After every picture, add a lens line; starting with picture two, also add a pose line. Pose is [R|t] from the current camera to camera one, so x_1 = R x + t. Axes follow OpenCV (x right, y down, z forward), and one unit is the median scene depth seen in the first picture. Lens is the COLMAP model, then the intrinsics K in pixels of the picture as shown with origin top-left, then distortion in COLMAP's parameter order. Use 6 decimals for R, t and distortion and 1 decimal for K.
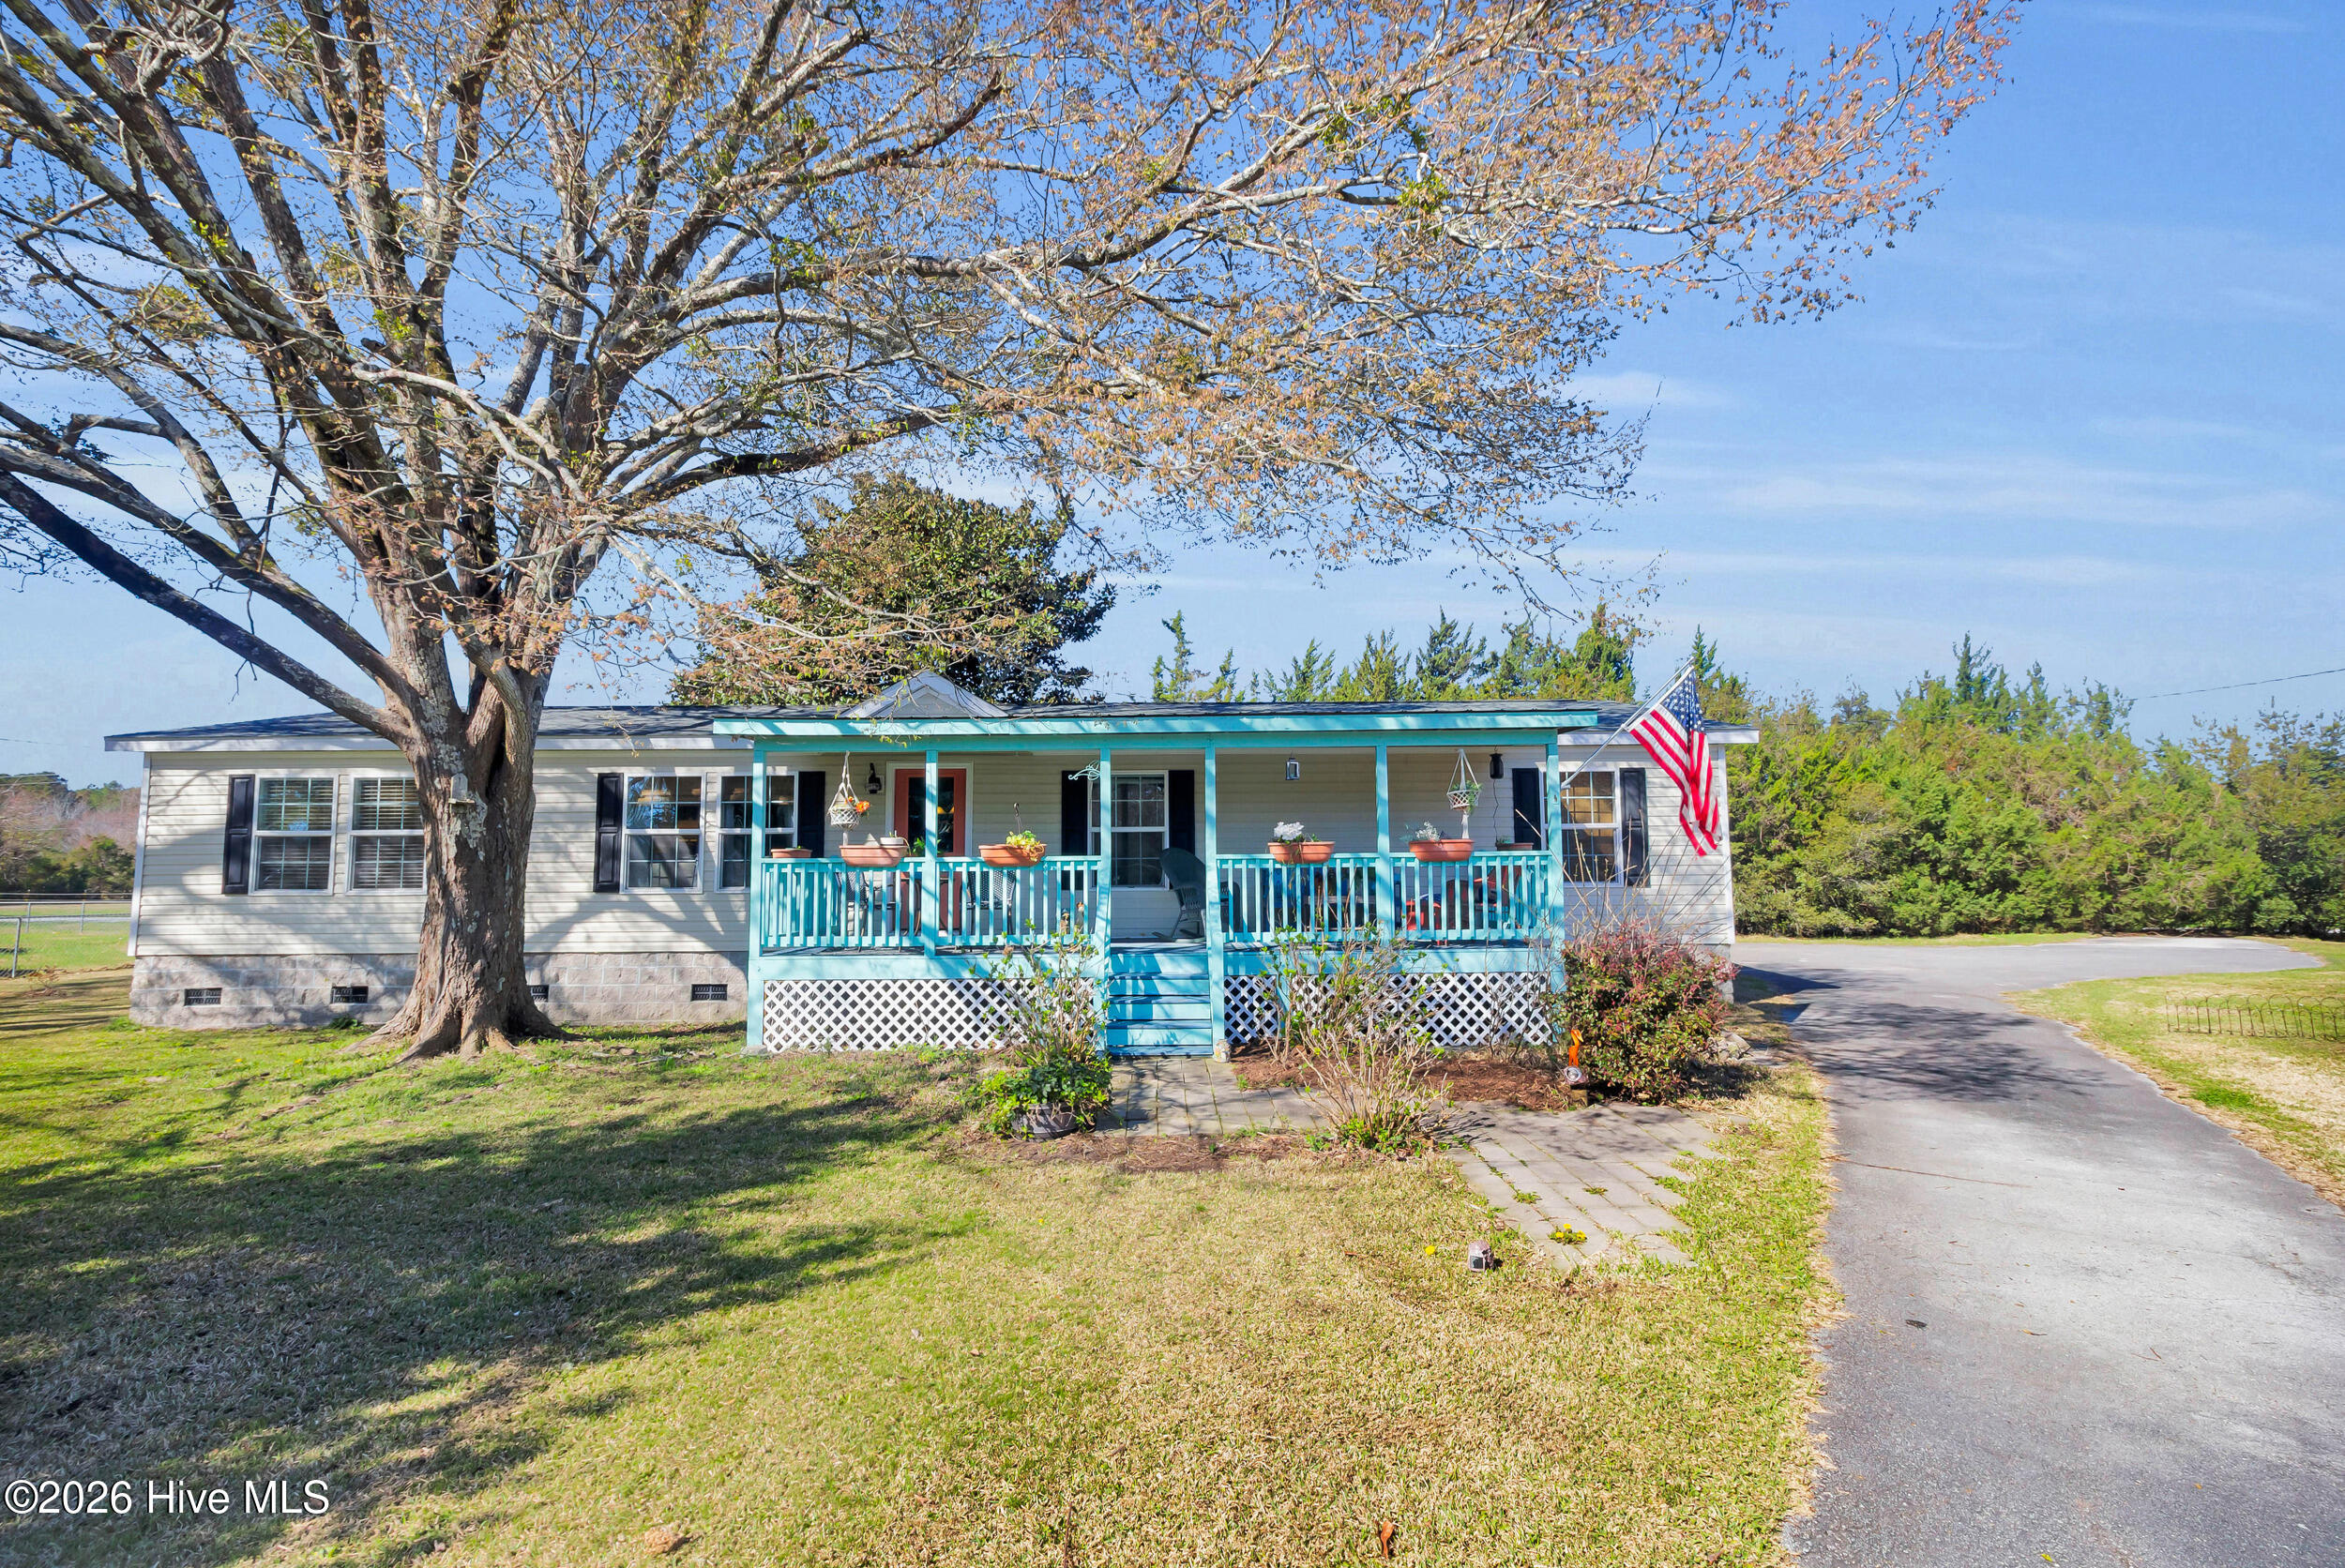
lens RADIAL K [[1088.5, 0, 1172.5], [0, 1088.5, 784.0], [0, 0, 1]] dist [0.000149, -0.000220]
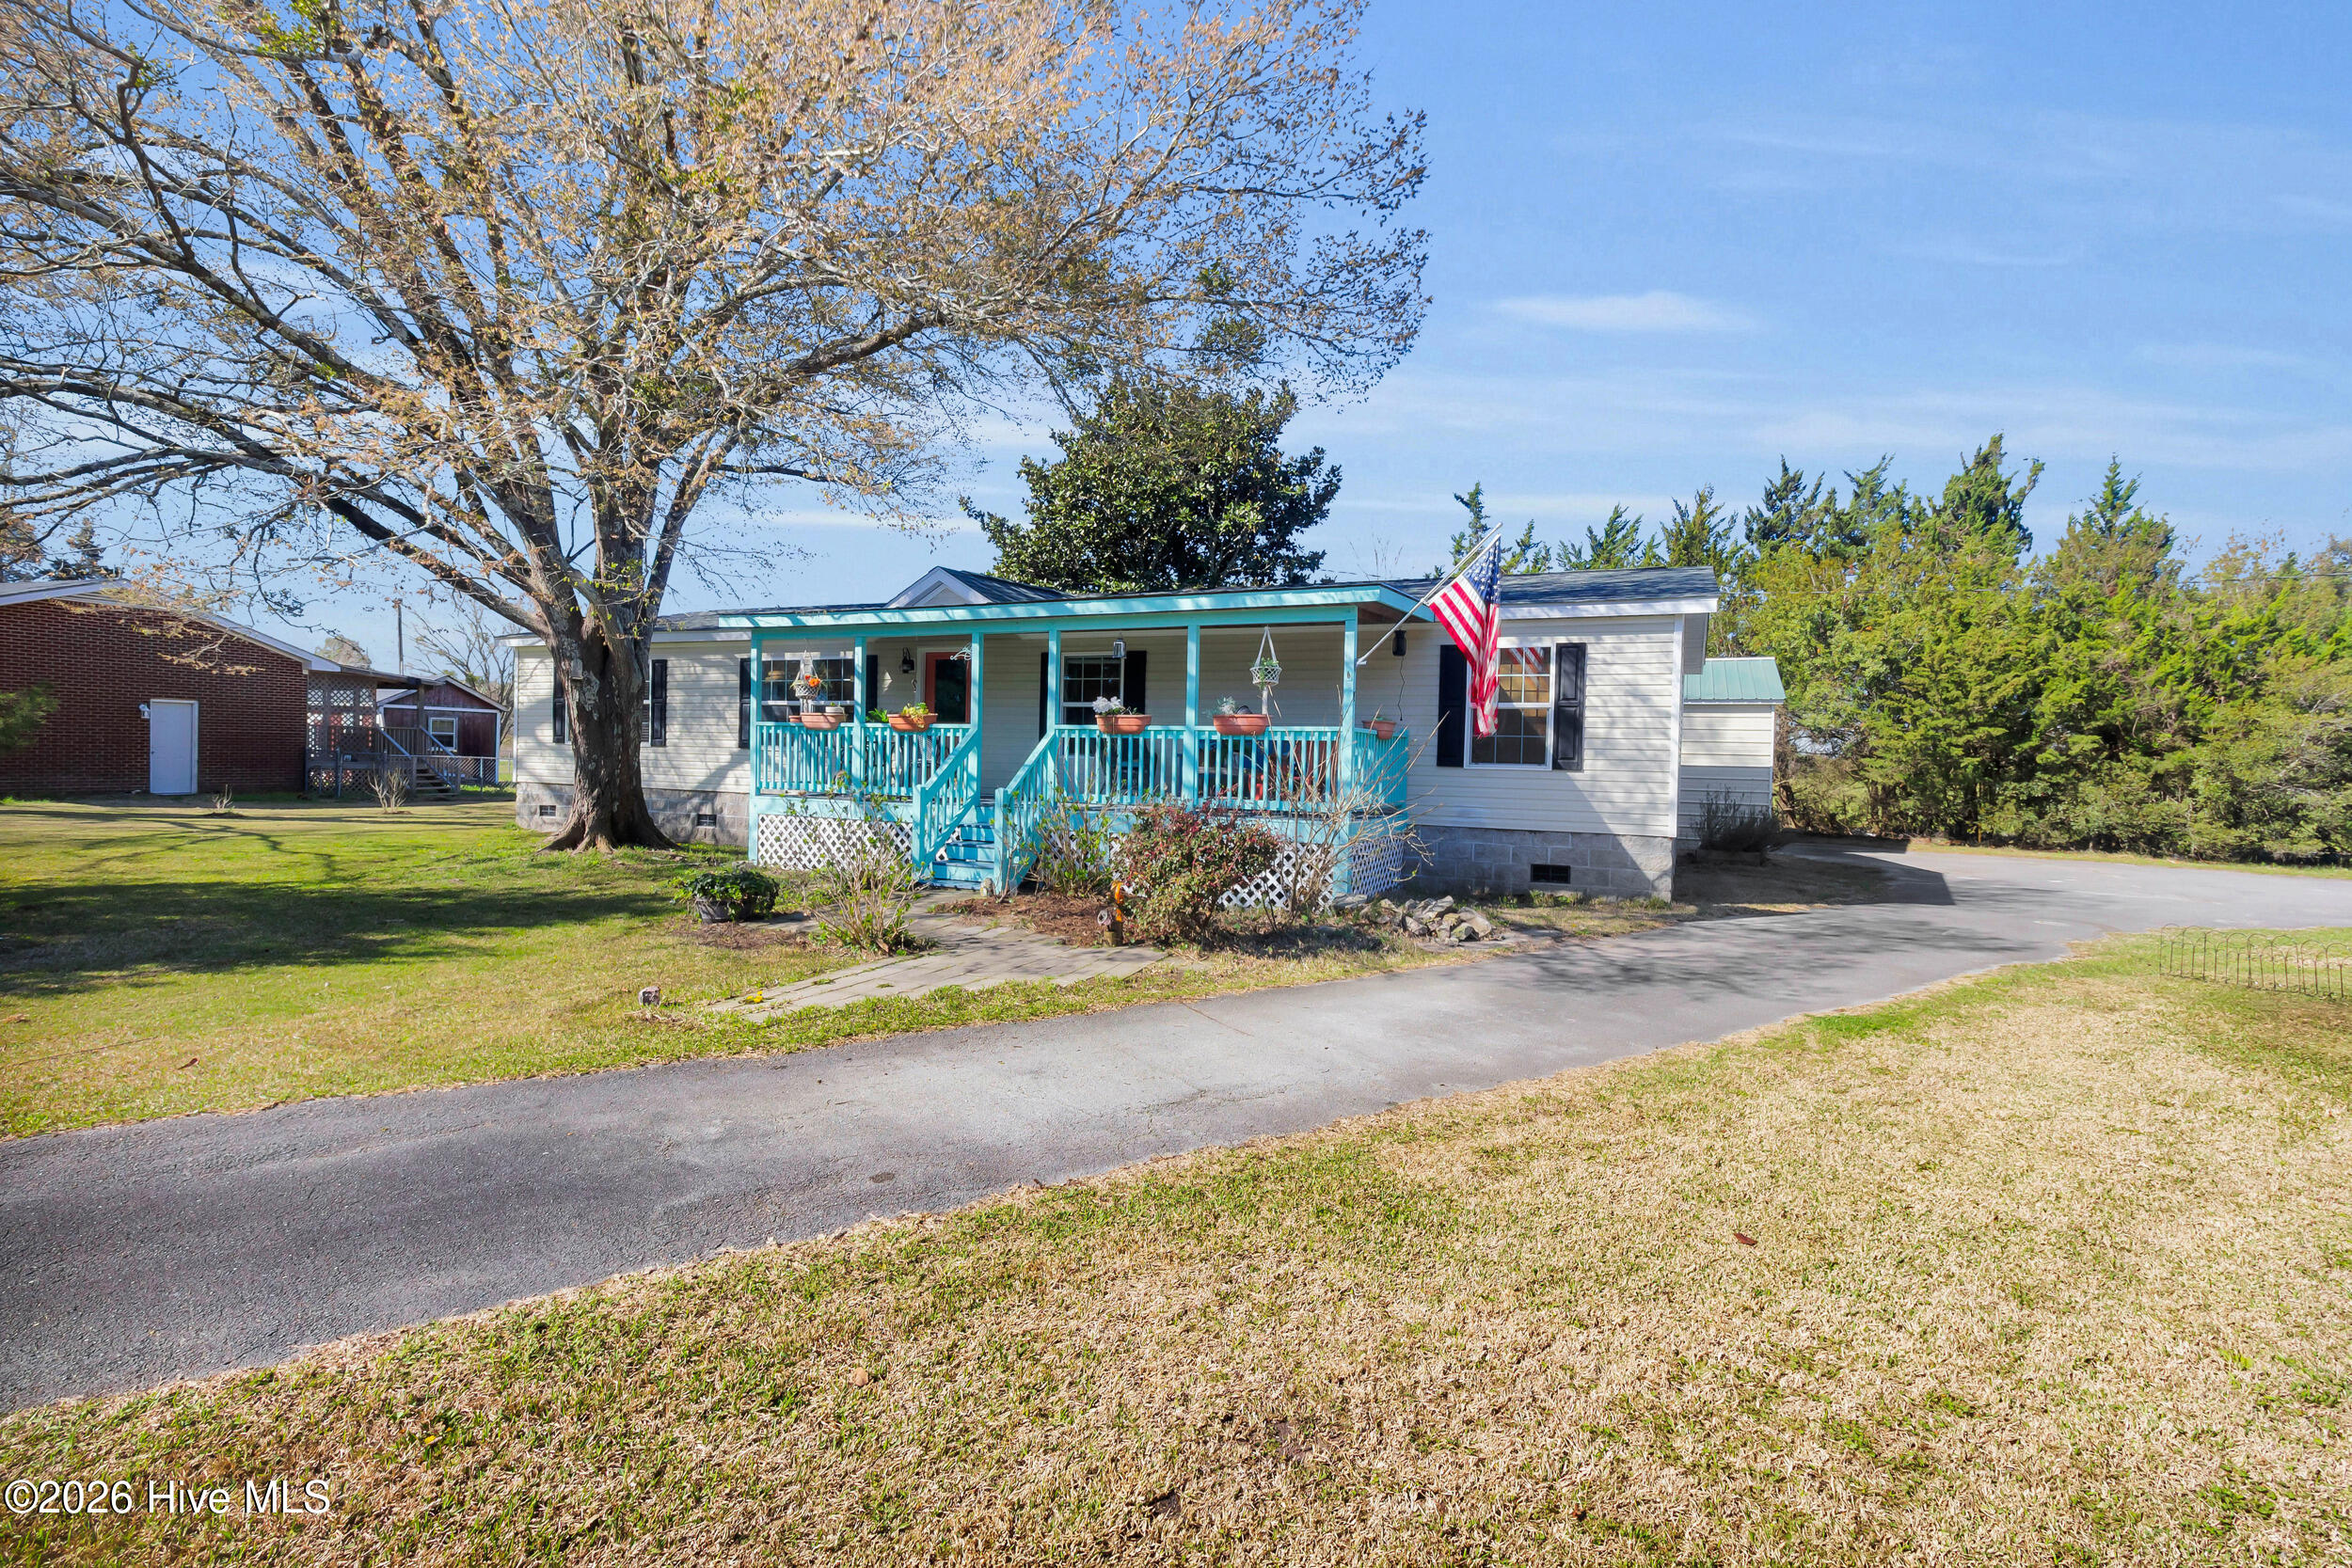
lens RADIAL K [[1084.7, 0, 1171.4], [0, 1084.7, 772.5], [0, 0, 1]] dist [0.001058, -0.000056]
pose [[0.908932, 0.035246, -0.415452, 0.531526], [0.004562, 0.995520, 0.094437, 0.006491], [0.416919, -0.087732, 0.904700, 0.013666]]
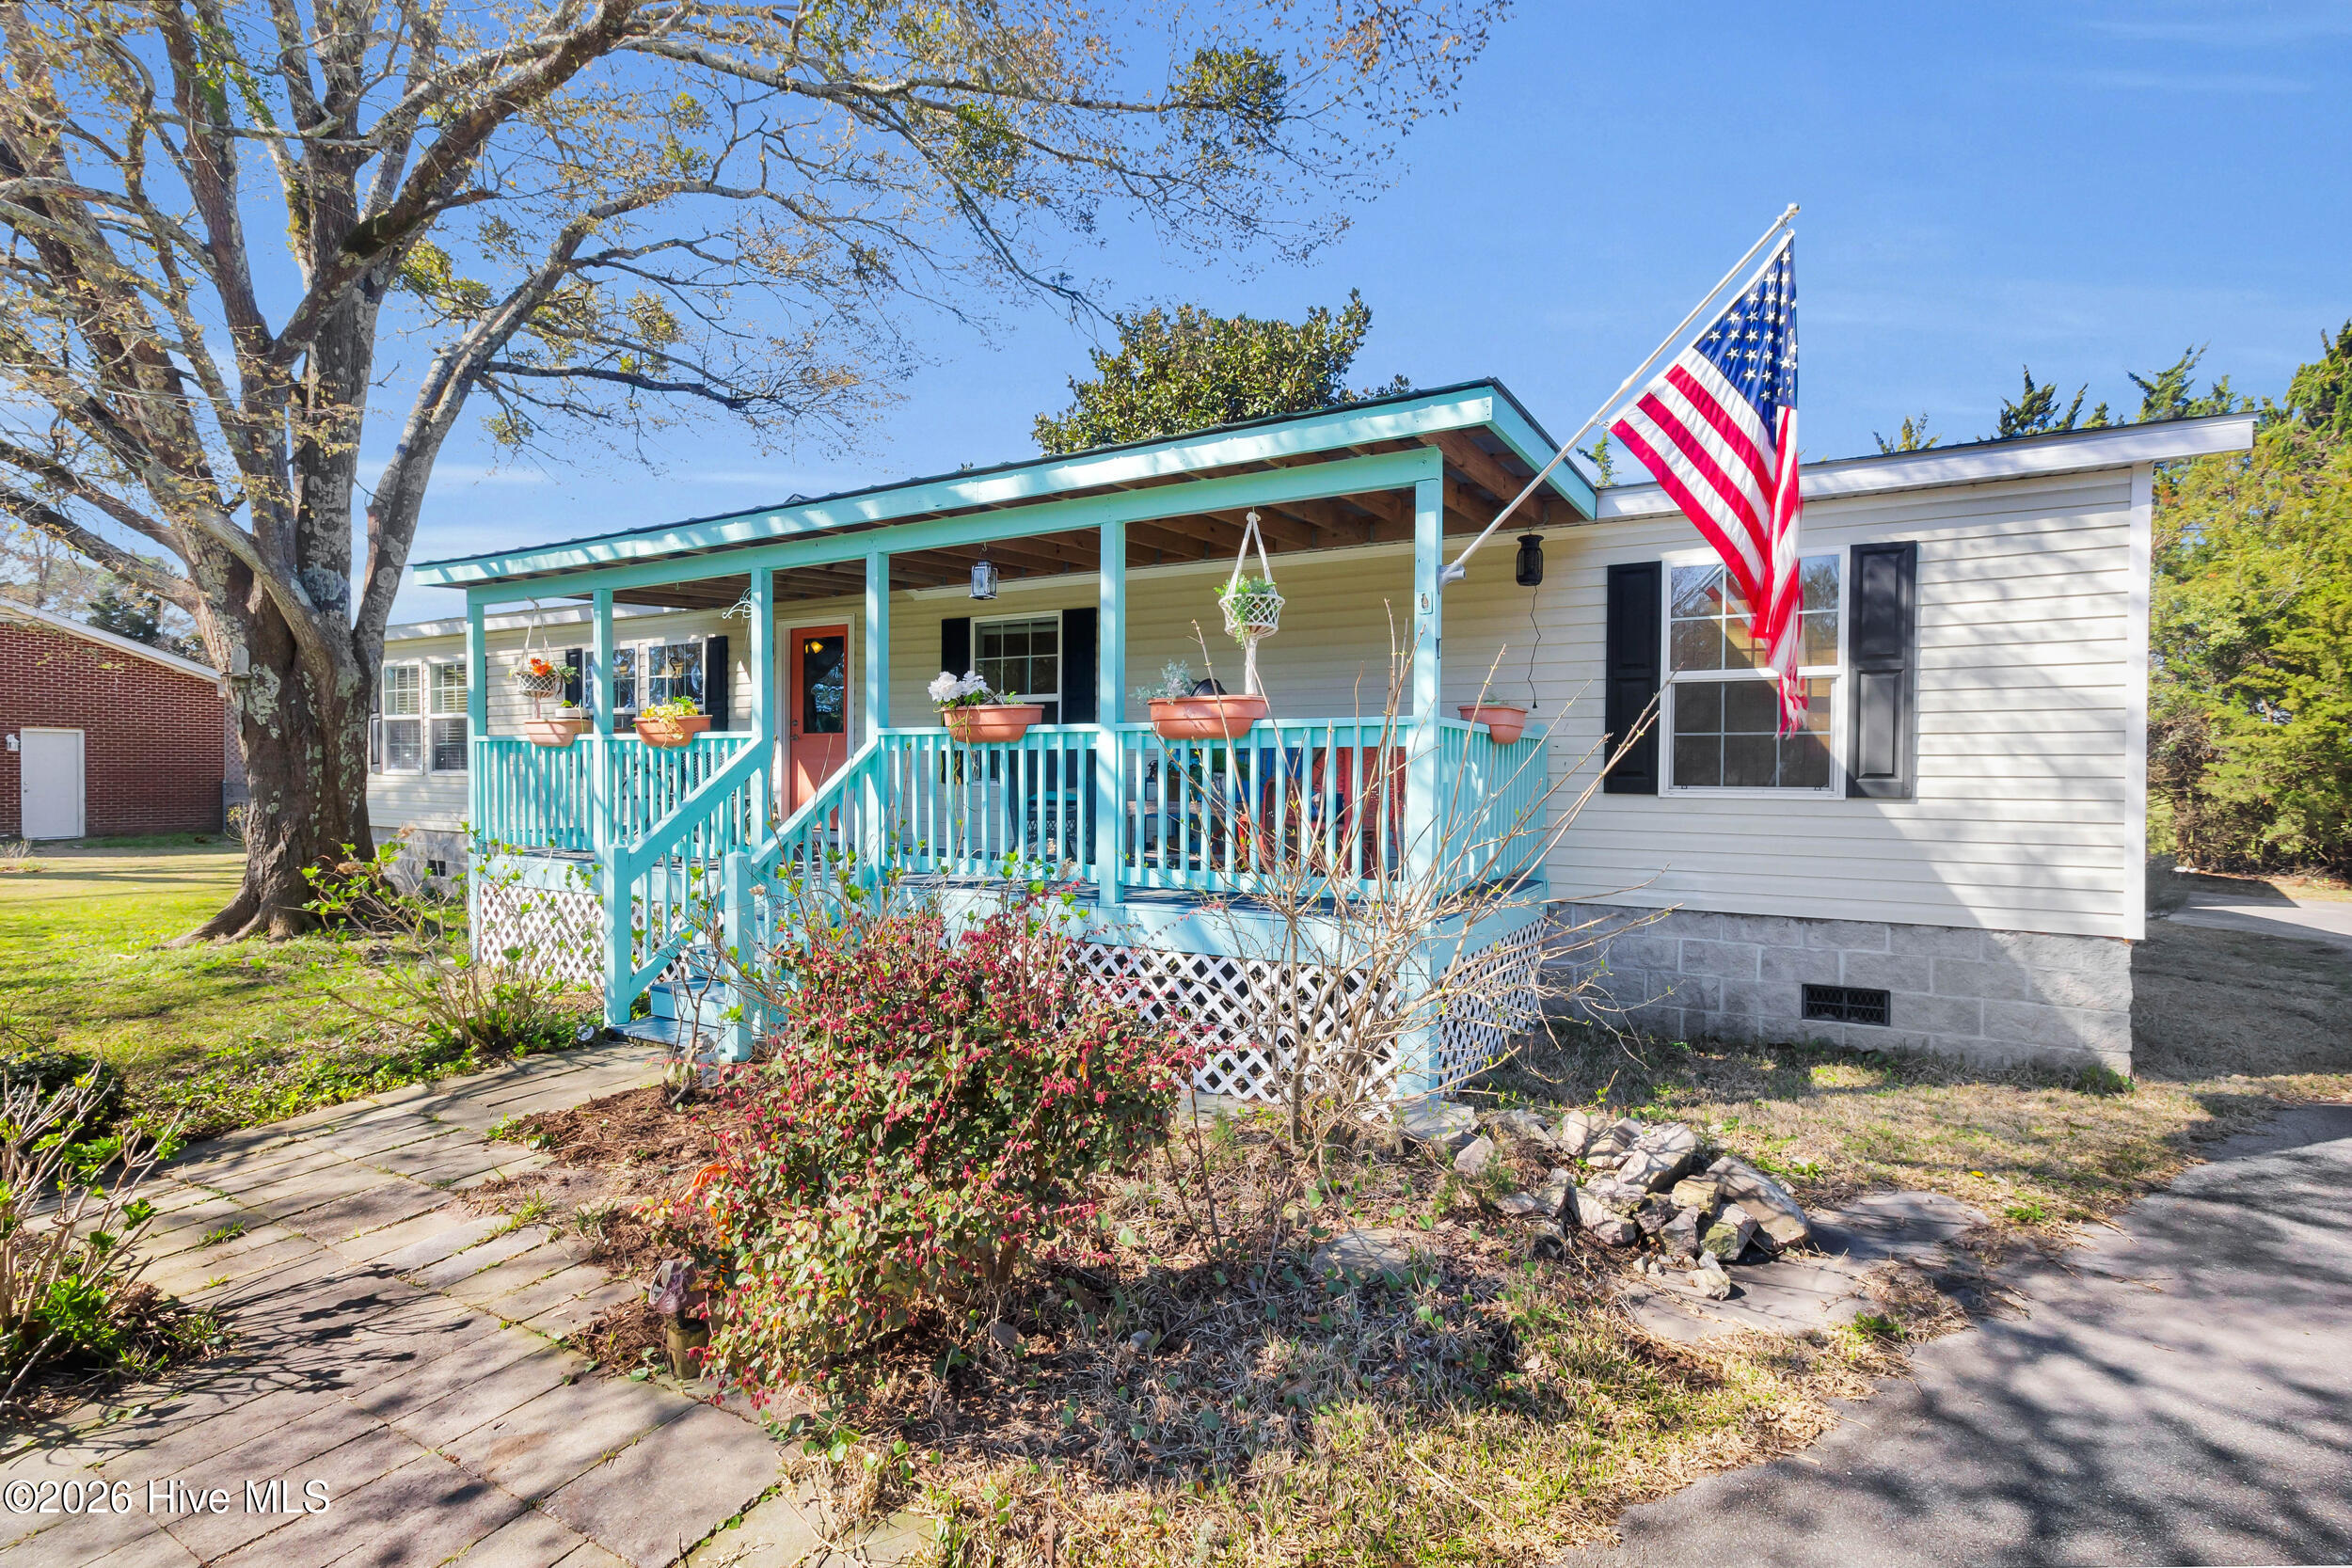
lens RADIAL K [[1084.7, 0, 1171.4], [0, 1084.7, 772.5], [0, 0, 1]] dist [0.001058, -0.000056]
pose [[0.866460, 0.013926, -0.499052, 0.417014], [0.027933, 0.996693, 0.076310, 0.040709], [0.498464, -0.080060, 0.863206, 0.466744]]
